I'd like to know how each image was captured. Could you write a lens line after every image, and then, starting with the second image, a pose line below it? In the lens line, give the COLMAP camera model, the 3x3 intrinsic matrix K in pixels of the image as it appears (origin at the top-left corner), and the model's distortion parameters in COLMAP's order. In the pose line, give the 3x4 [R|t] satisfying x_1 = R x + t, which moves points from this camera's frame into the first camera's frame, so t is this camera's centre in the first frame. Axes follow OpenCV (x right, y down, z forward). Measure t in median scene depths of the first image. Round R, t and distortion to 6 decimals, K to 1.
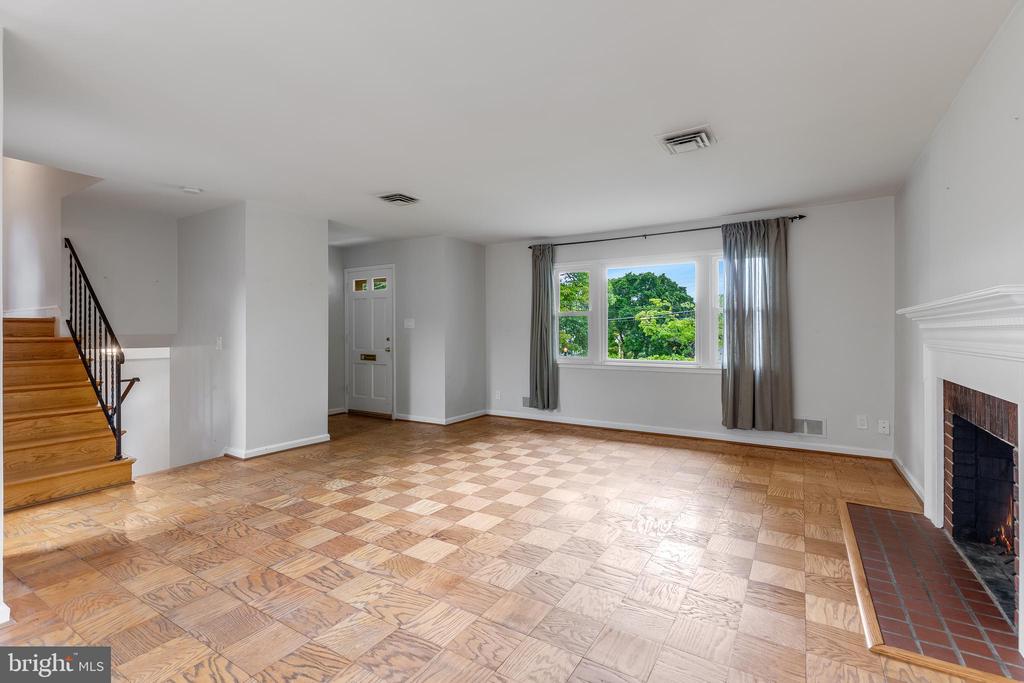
lens RADIAL K [[459.7, 0, 513.8], [0, 459.7, 335.3], [0, 0, 1]] dist [0.005614, -0.000815]
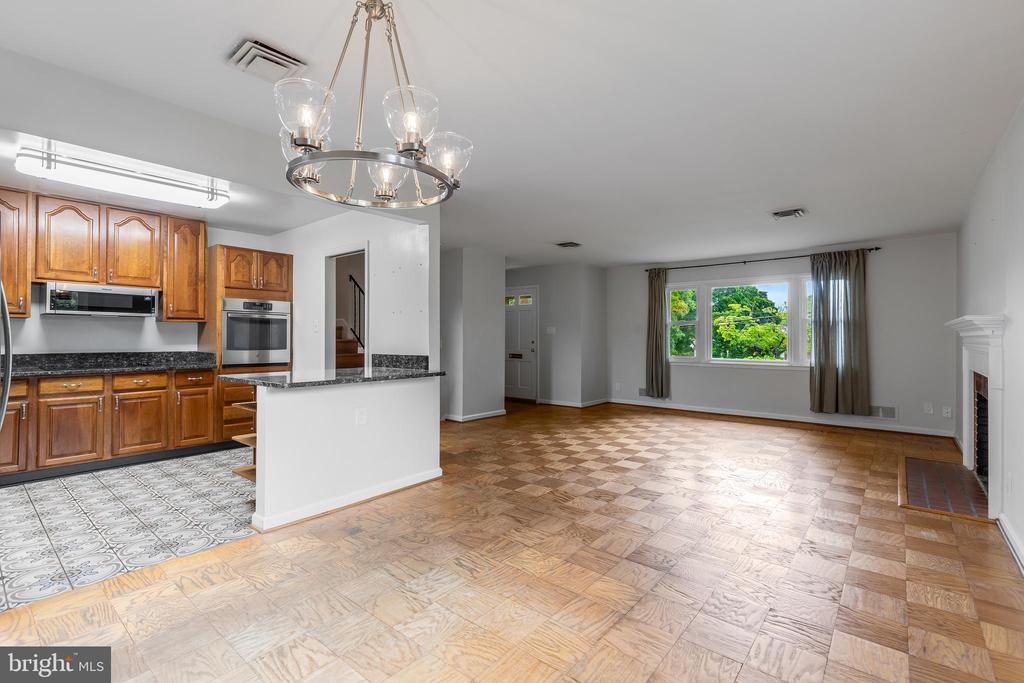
lens RADIAL K [[459.7, 0, 512.3], [0, 459.7, 337.2], [0, 0, 1]] dist [0.005614, -0.000815]
pose [[0.990074, 0.003704, -0.140502, -0.190991], [-0.004475, 0.999977, -0.005177, 0.001897], [0.140479, 0.005755, 0.990067, -0.391276]]
